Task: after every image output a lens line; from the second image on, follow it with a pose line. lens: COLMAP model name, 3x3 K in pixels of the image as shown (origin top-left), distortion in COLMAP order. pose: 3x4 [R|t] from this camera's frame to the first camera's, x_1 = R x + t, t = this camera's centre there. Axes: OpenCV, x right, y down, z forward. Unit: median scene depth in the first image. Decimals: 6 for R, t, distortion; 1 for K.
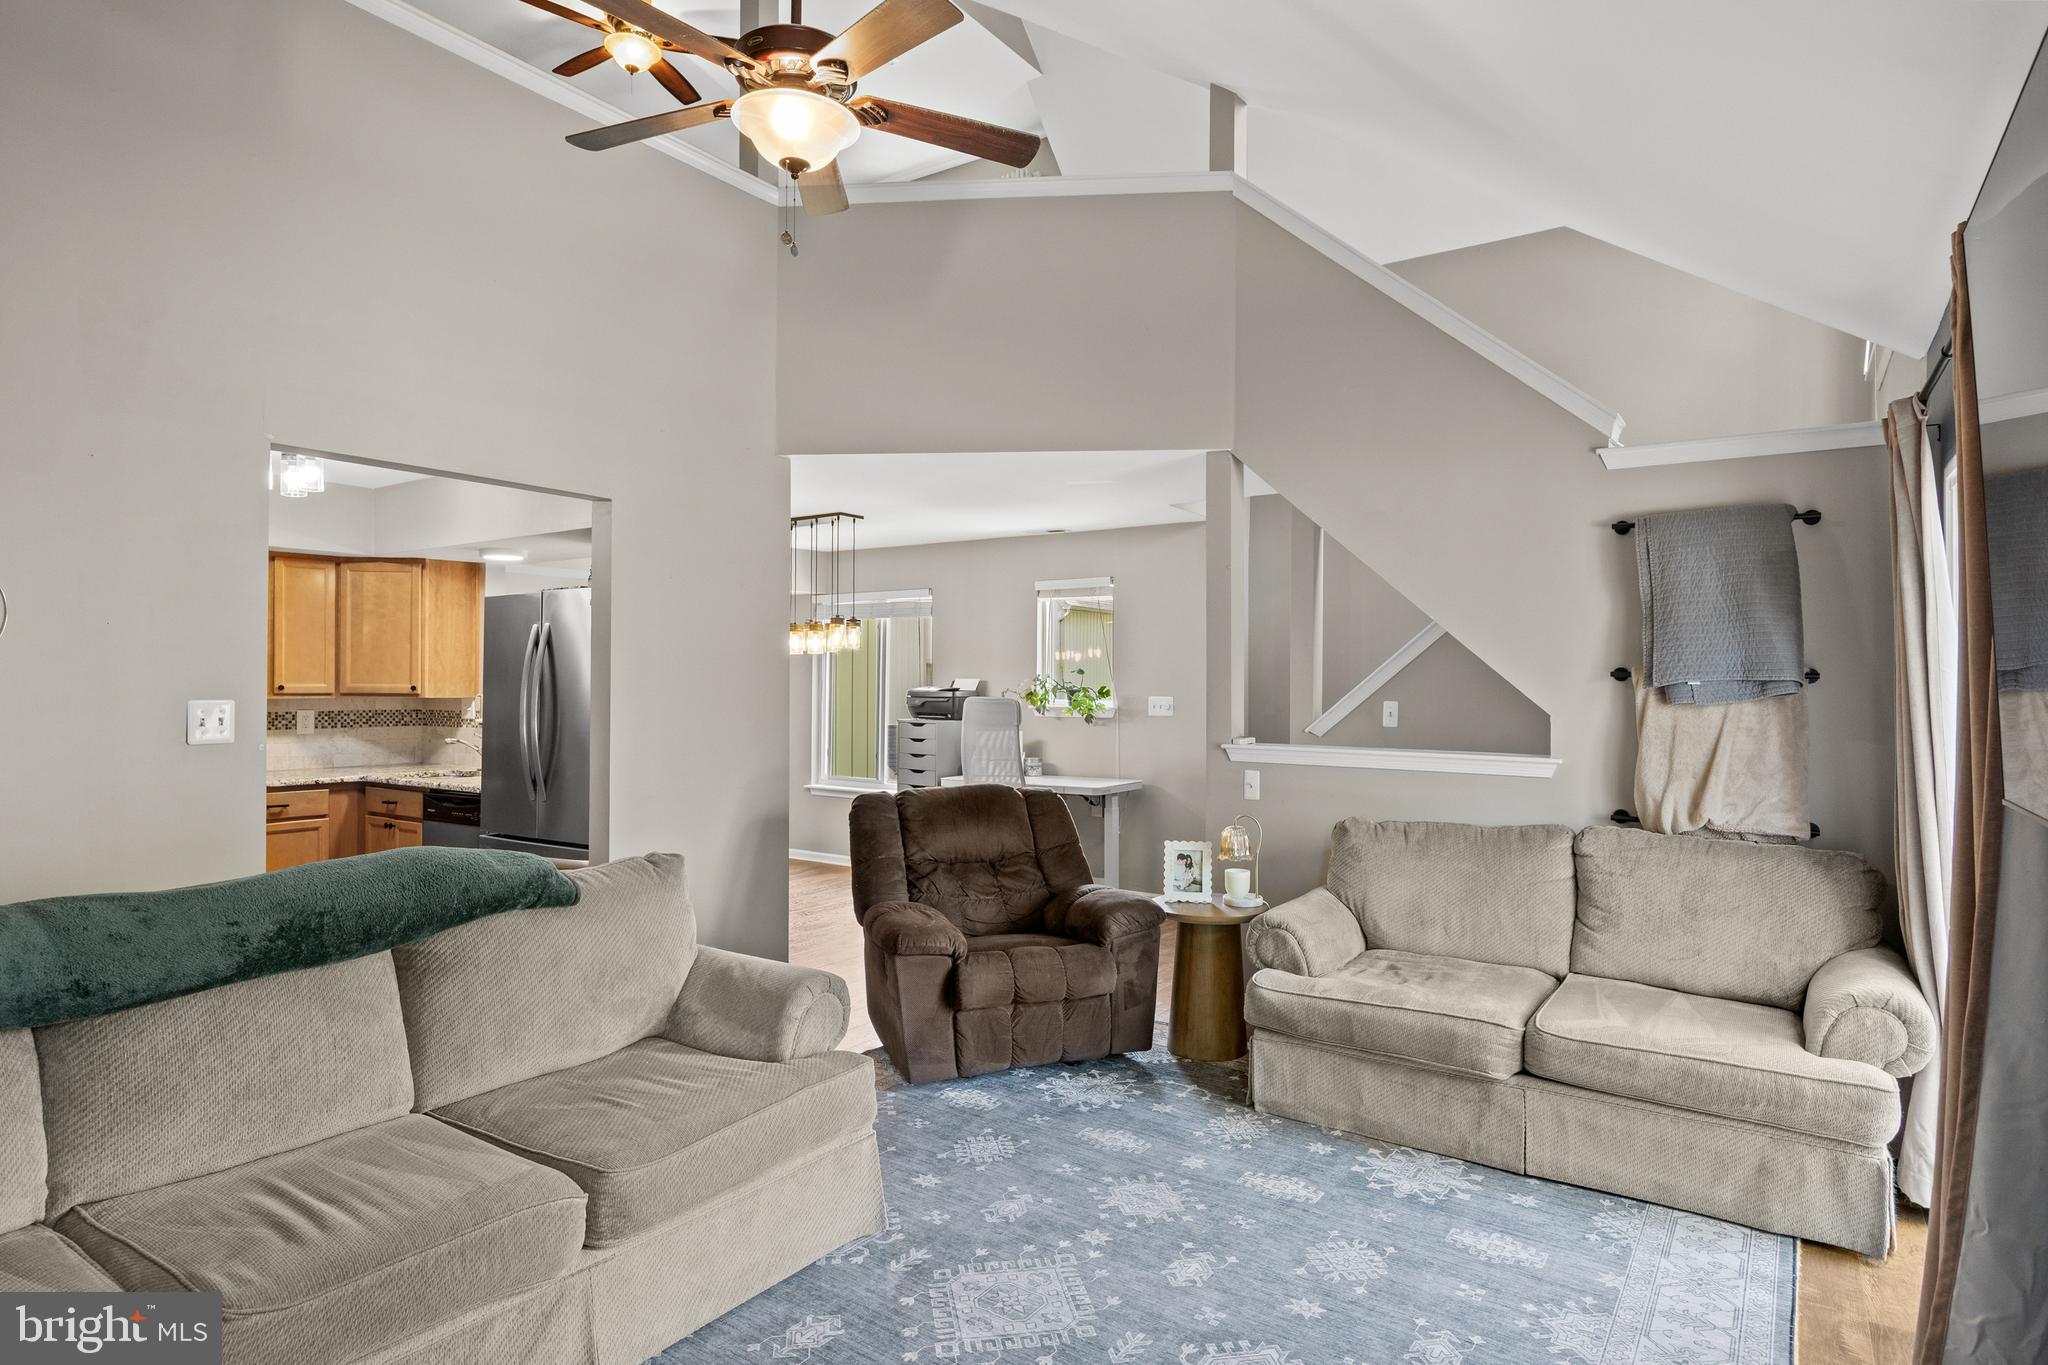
lens RADIAL K [[1115.6, 0, 1018.1], [0, 1115.6, 677.5], [0, 0, 1]] dist [-0.005275, -0.000781]
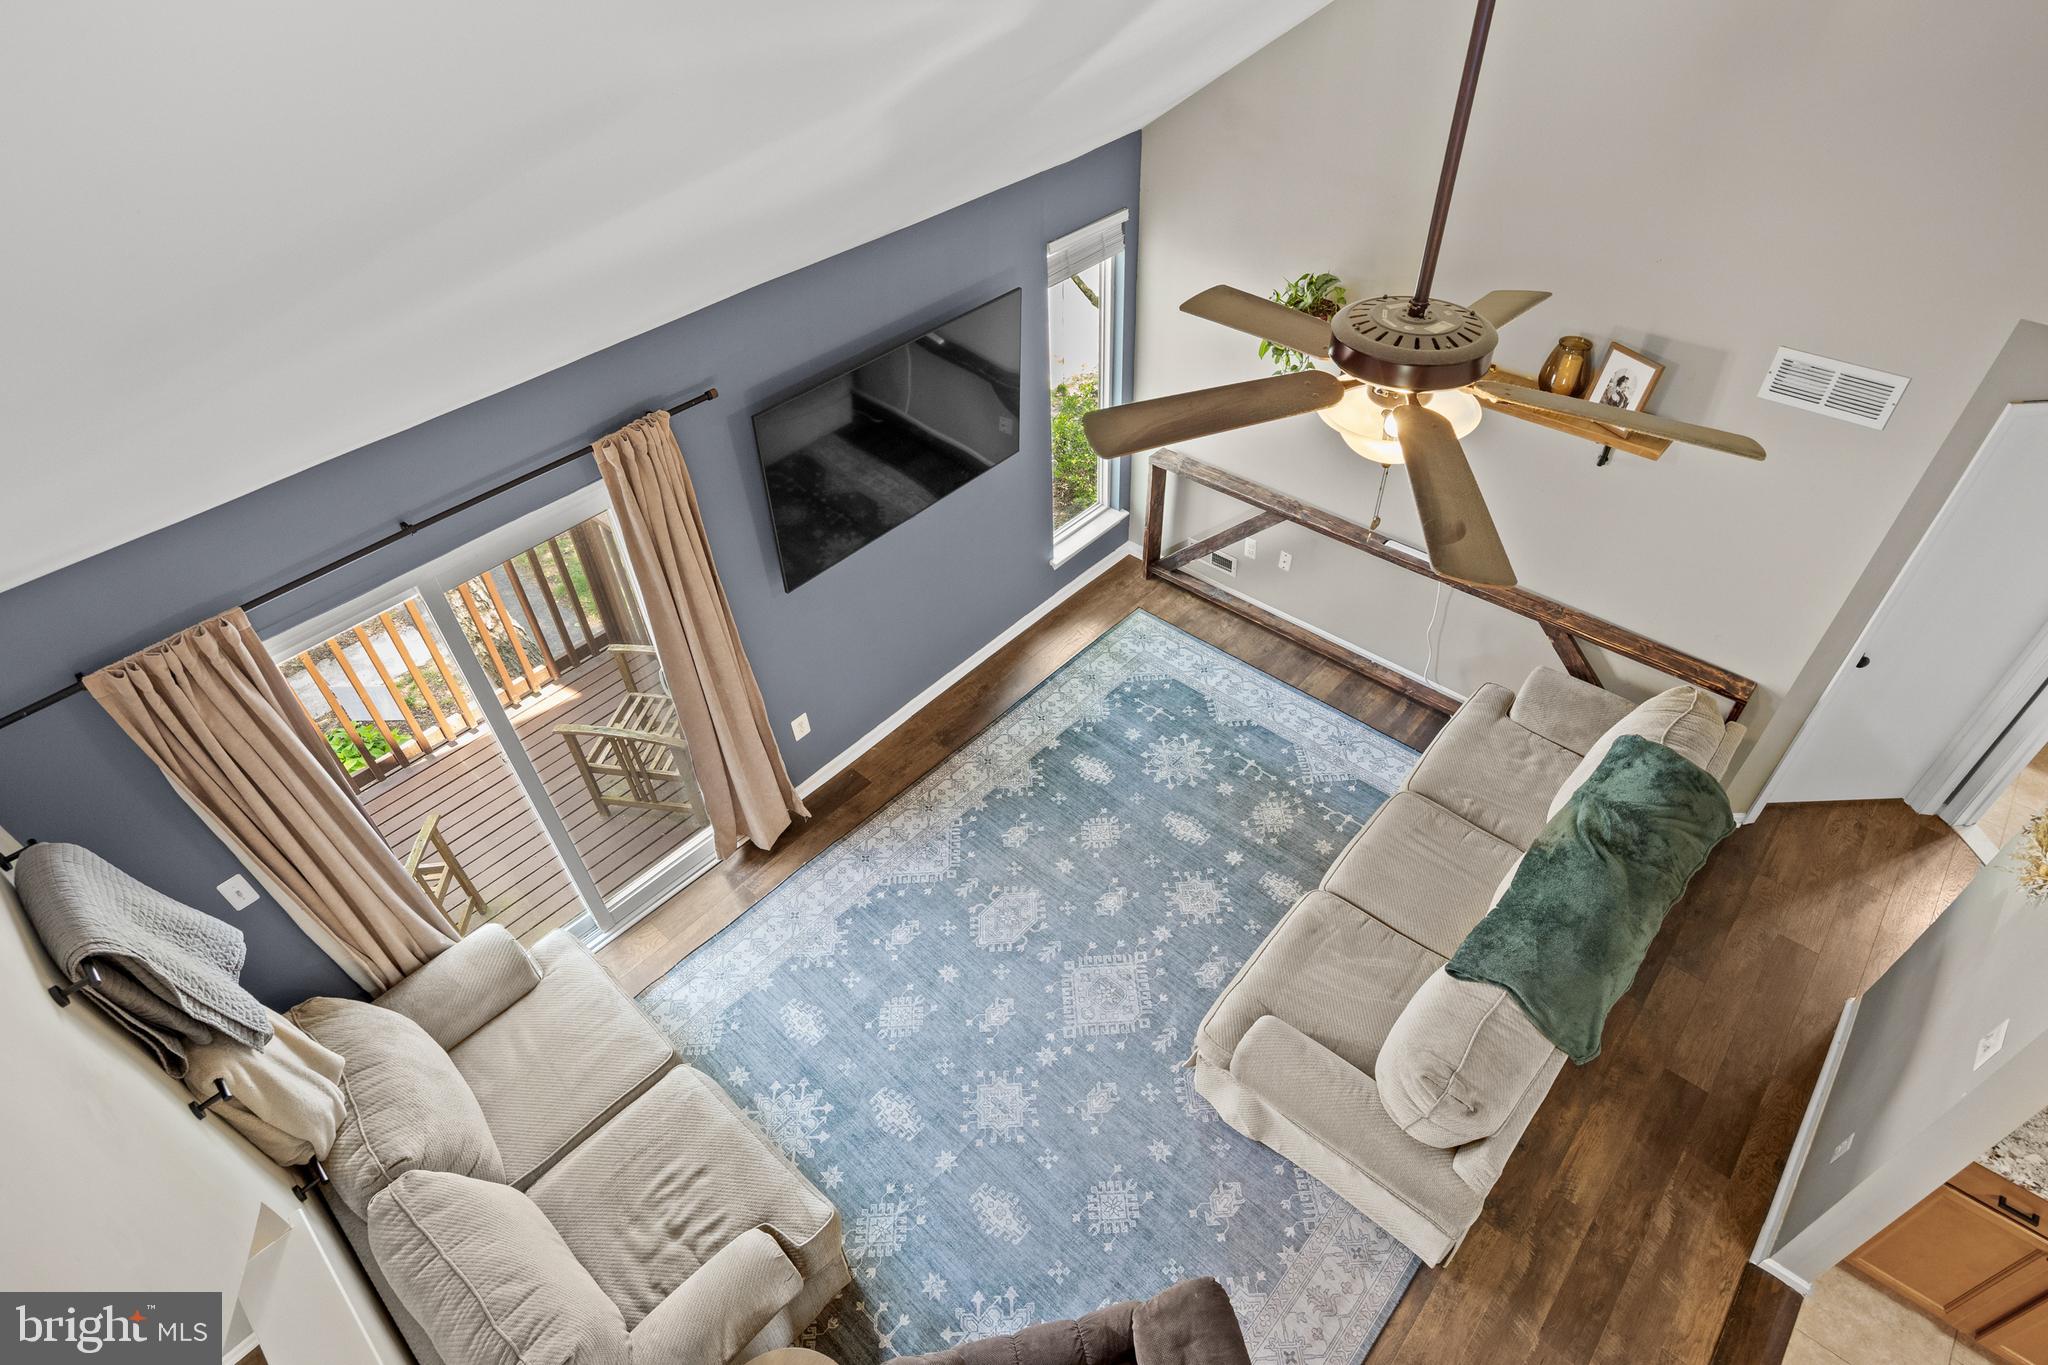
lens RADIAL K [[1057.2, 0, 1029.4], [0, 1057.2, 689.4], [0, 0, 1]] dist [-0.005954, -0.000133]
pose [[-0.991862, -0.065091, 0.109422, -0.020872], [0.026560, 0.734739, 0.677829, -0.523029], [-0.124517, 0.675219, -0.727031, 1.040233]]
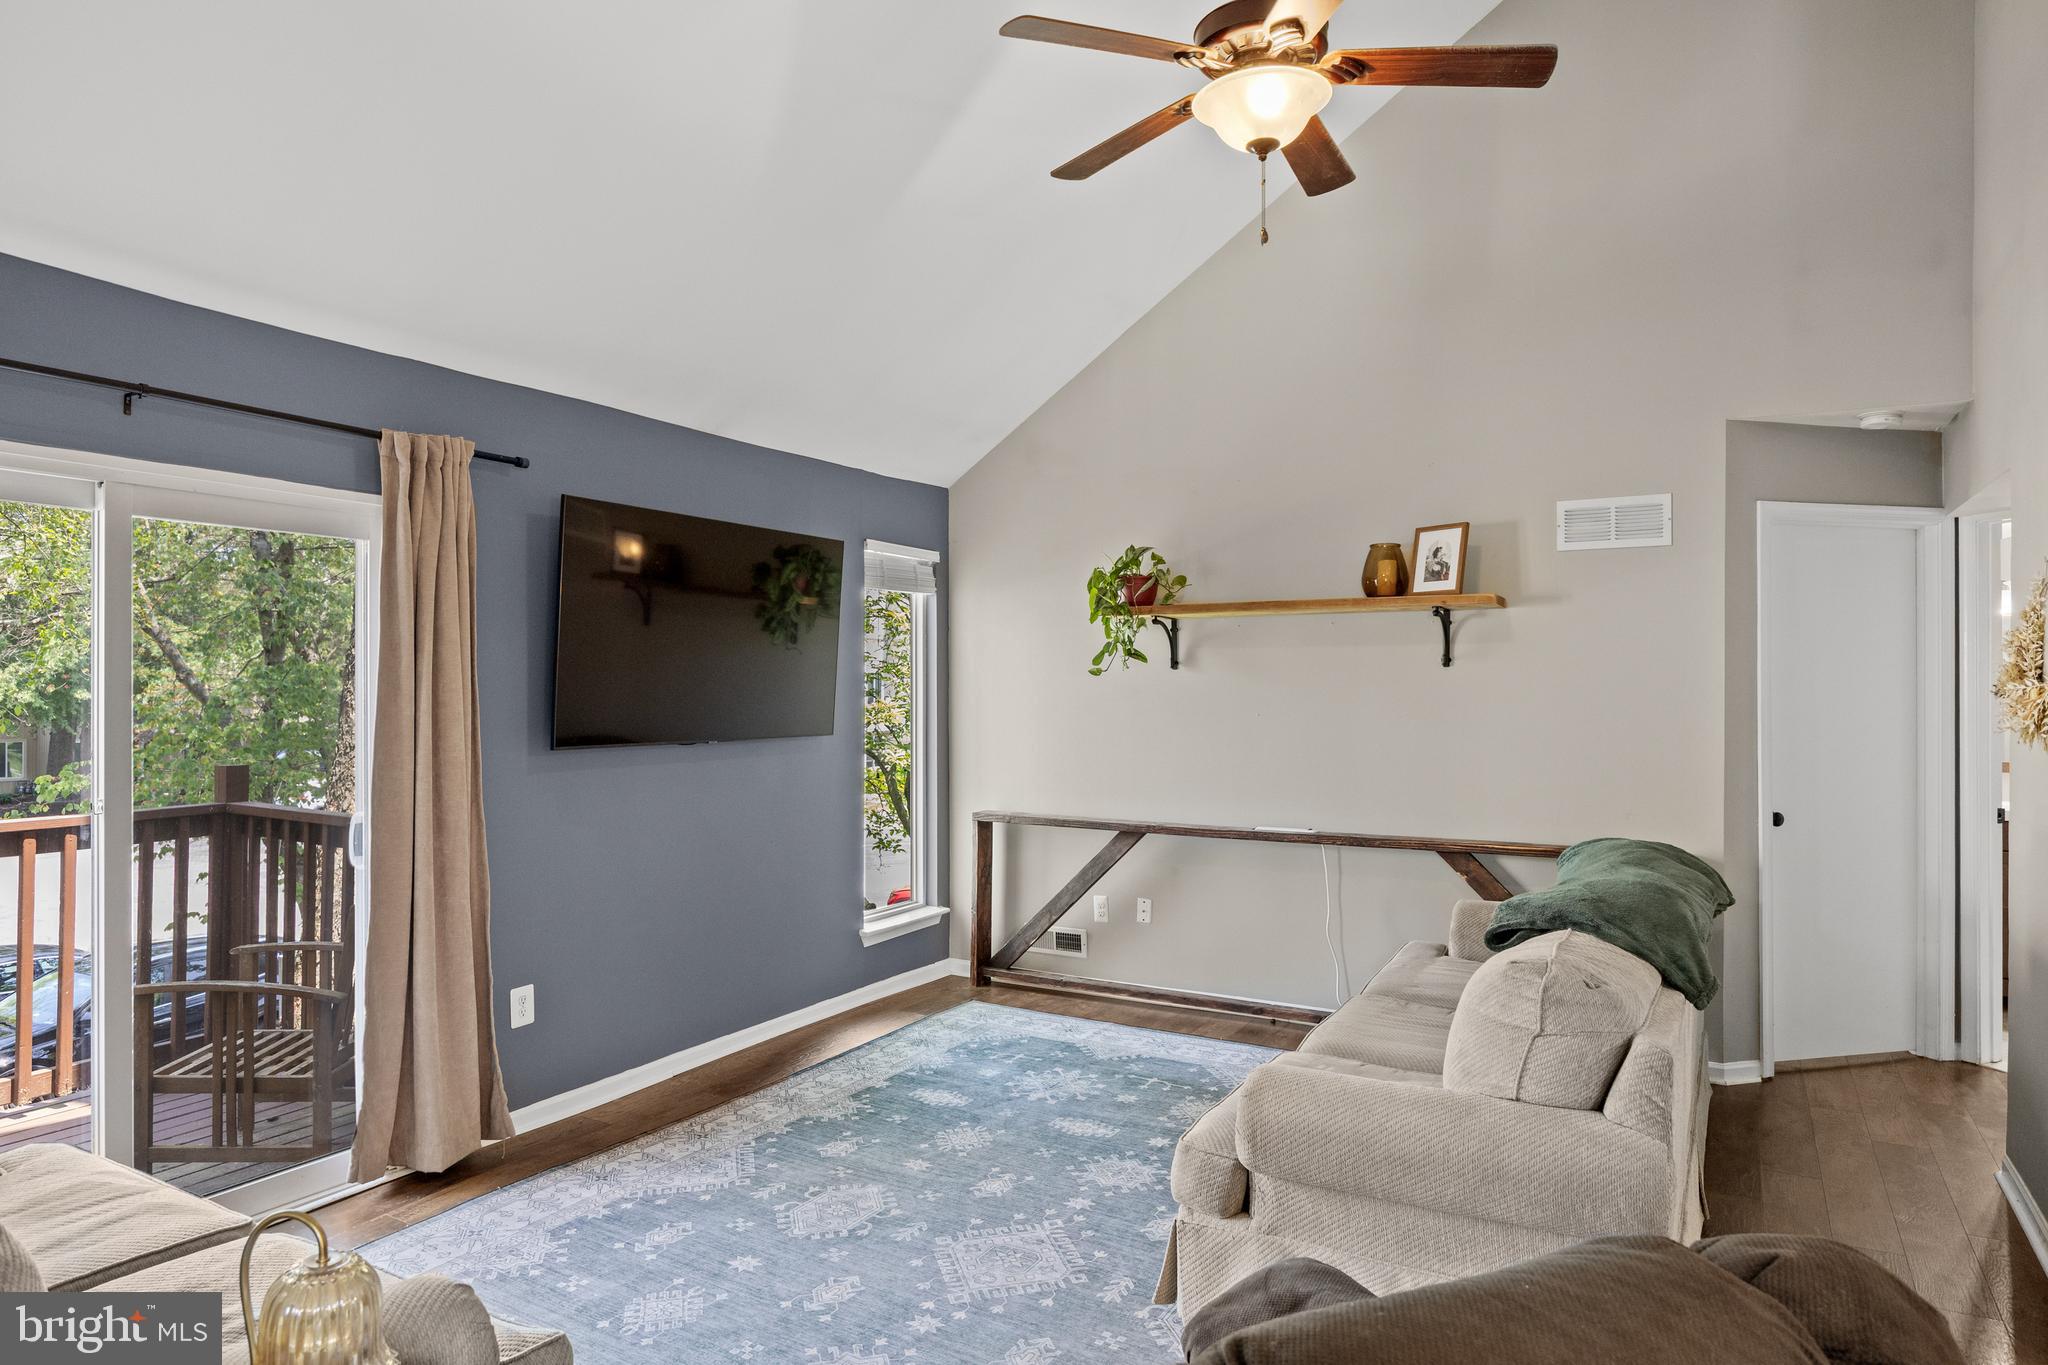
lens RADIAL K [[1244.6, 0, 1026.2], [0, 1244.6, 684.5], [0, 0, 1]] dist [-0.005446, 0.003456]
pose [[-0.996546, -0.007220, -0.082726, 0.045027], [-0.007117, 0.999973, -0.001539, -0.007671], [0.082735, -0.000945, -0.996571, 1.209798]]
